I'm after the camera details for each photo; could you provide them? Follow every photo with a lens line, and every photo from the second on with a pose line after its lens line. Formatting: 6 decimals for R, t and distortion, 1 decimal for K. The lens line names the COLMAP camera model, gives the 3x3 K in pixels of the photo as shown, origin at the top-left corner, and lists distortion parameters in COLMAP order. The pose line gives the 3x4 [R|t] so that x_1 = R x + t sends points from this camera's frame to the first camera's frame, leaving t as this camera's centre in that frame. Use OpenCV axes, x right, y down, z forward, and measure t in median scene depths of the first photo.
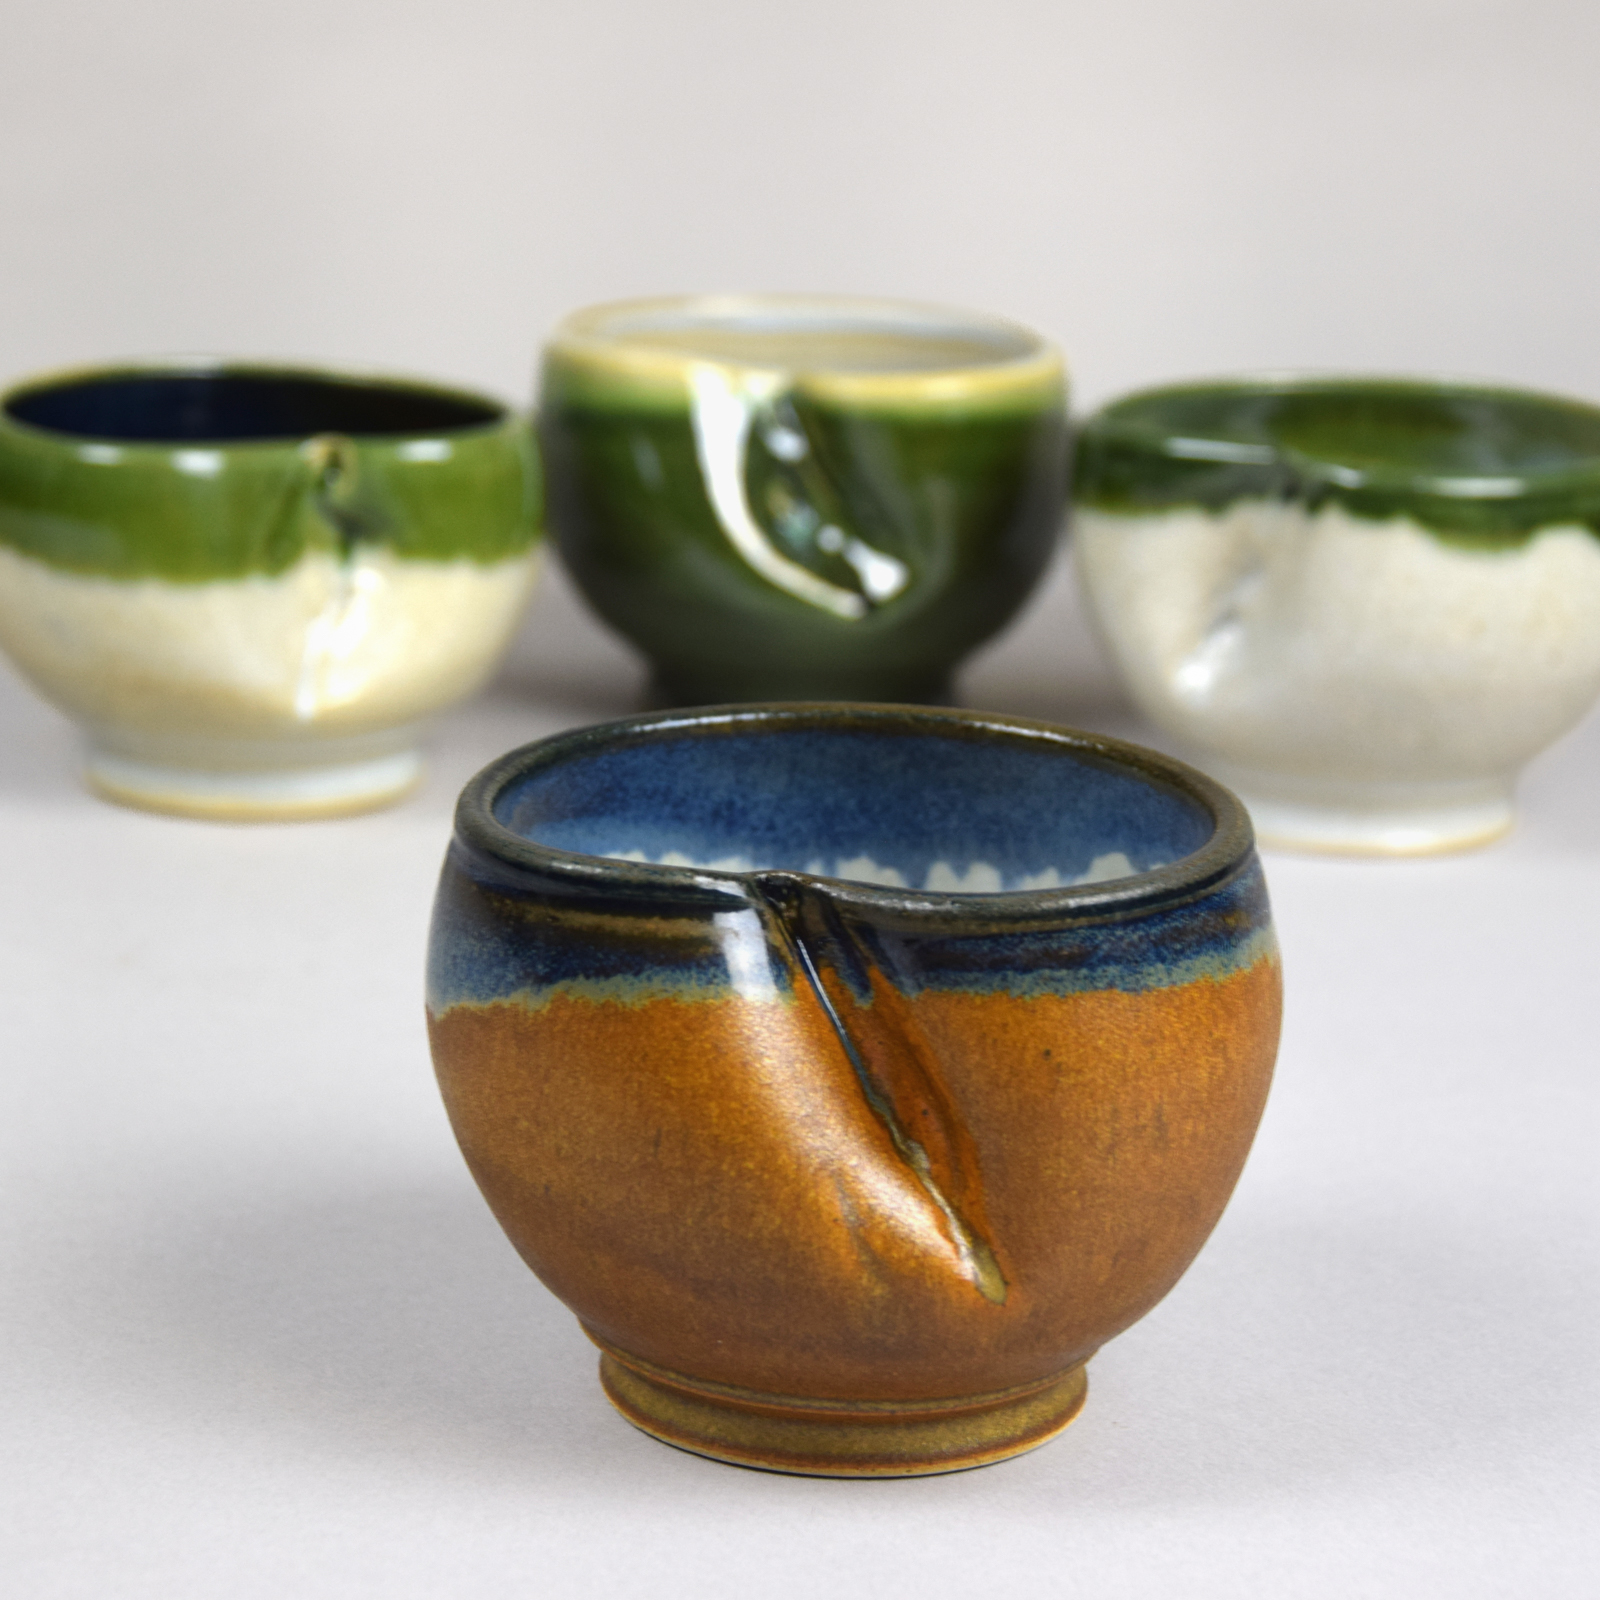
lens RADIAL K [[4650.5, 0, 872.6], [0, 4650.5, 801.2], [0, 0, 1]] dist [0.212956, -0.223375]
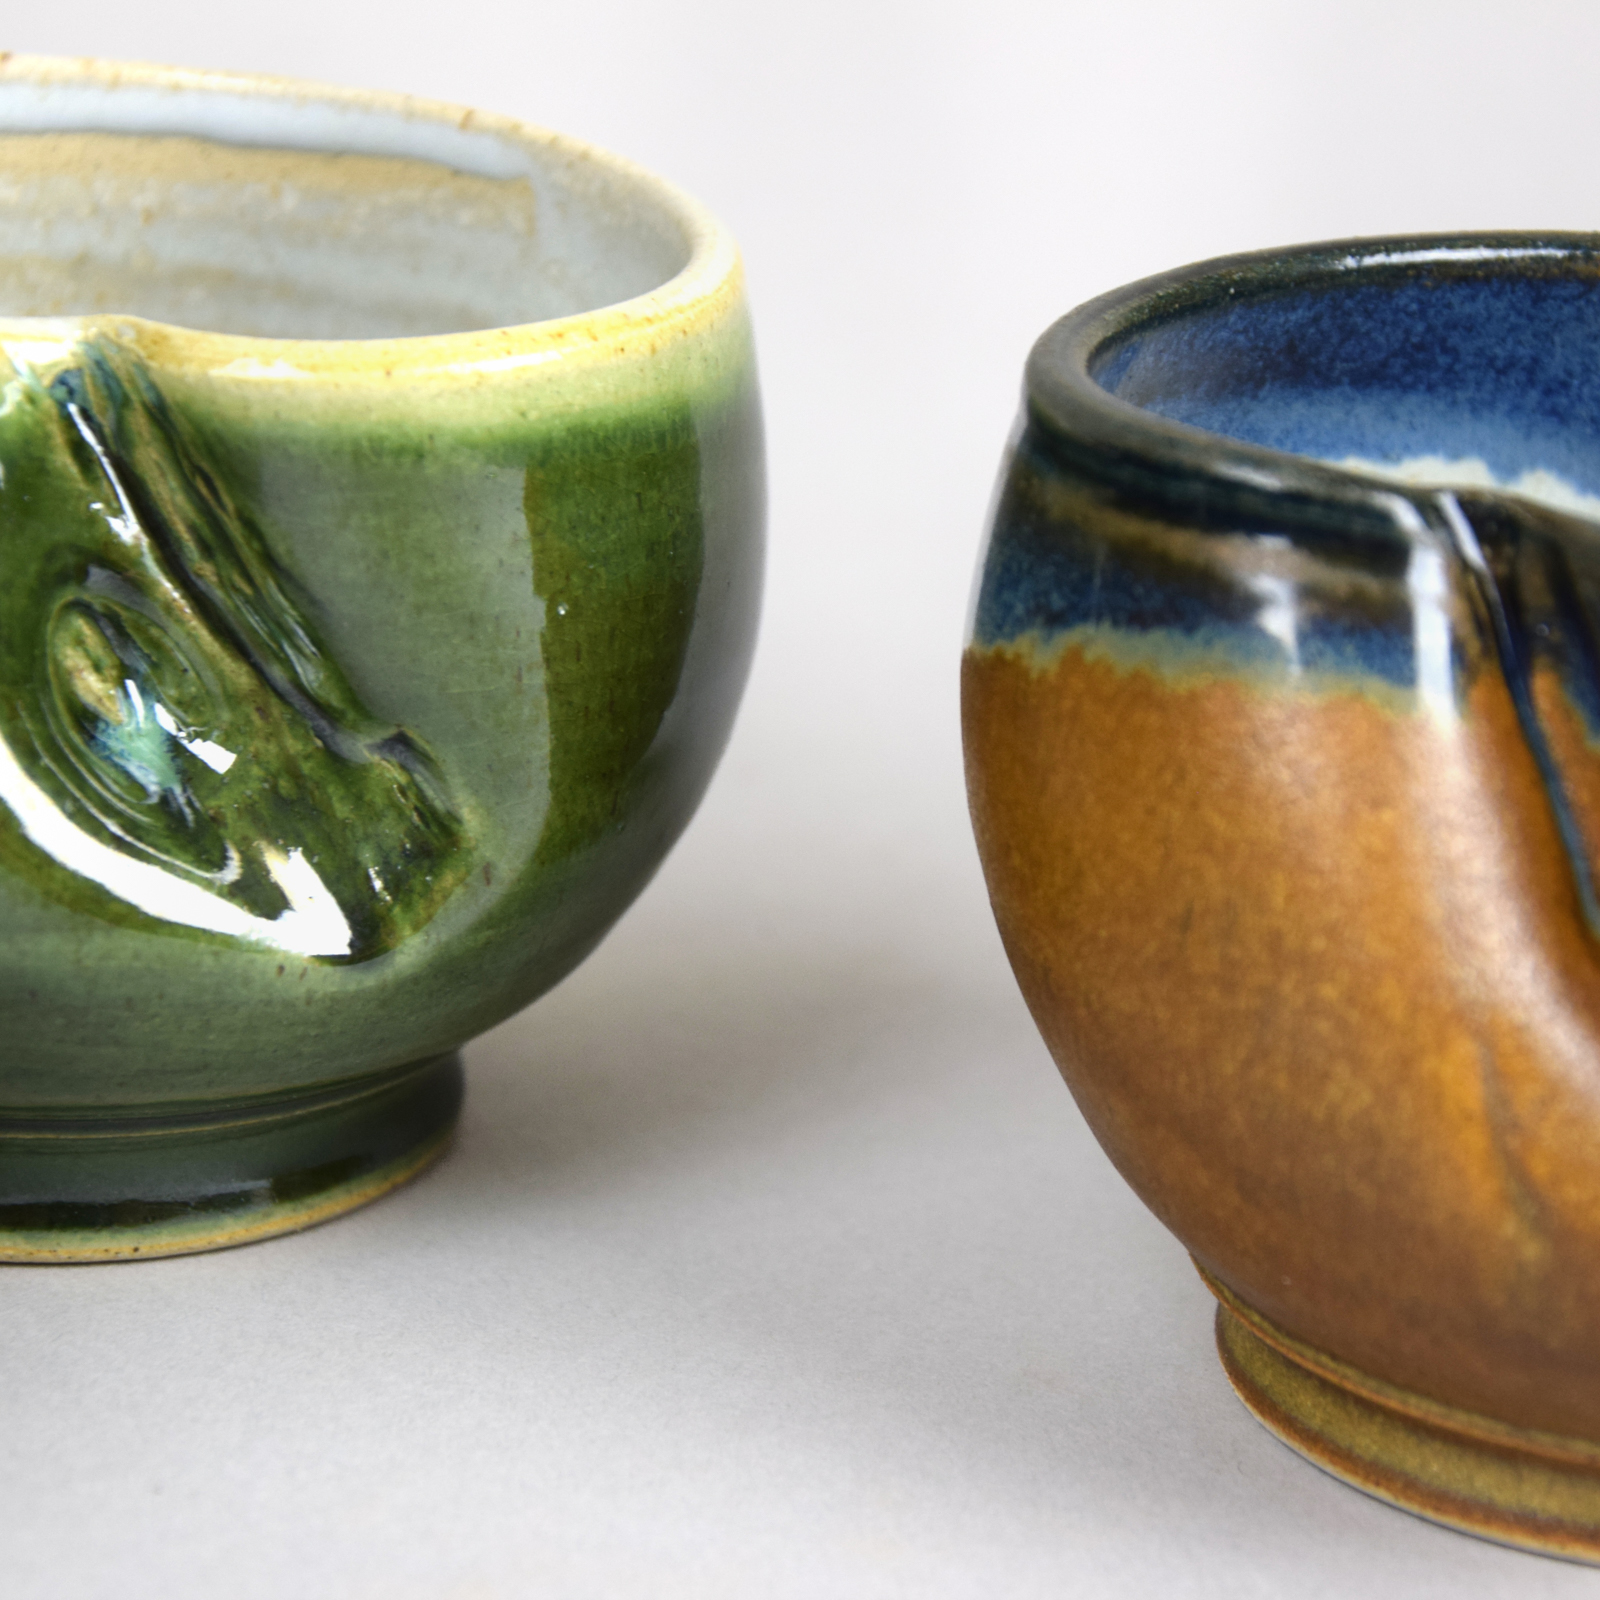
lens RADIAL K [[4938.5, 0, 842.6], [0, 4938.5, 802.6], [0, 0, 1]] dist [0.069793, 2.460310]
pose [[0.913978, 0.157210, -0.374071, 0.140678], [-0.132413, 0.986984, 0.091270, 0.007948], [0.383550, -0.033887, 0.922898, 0.417042]]
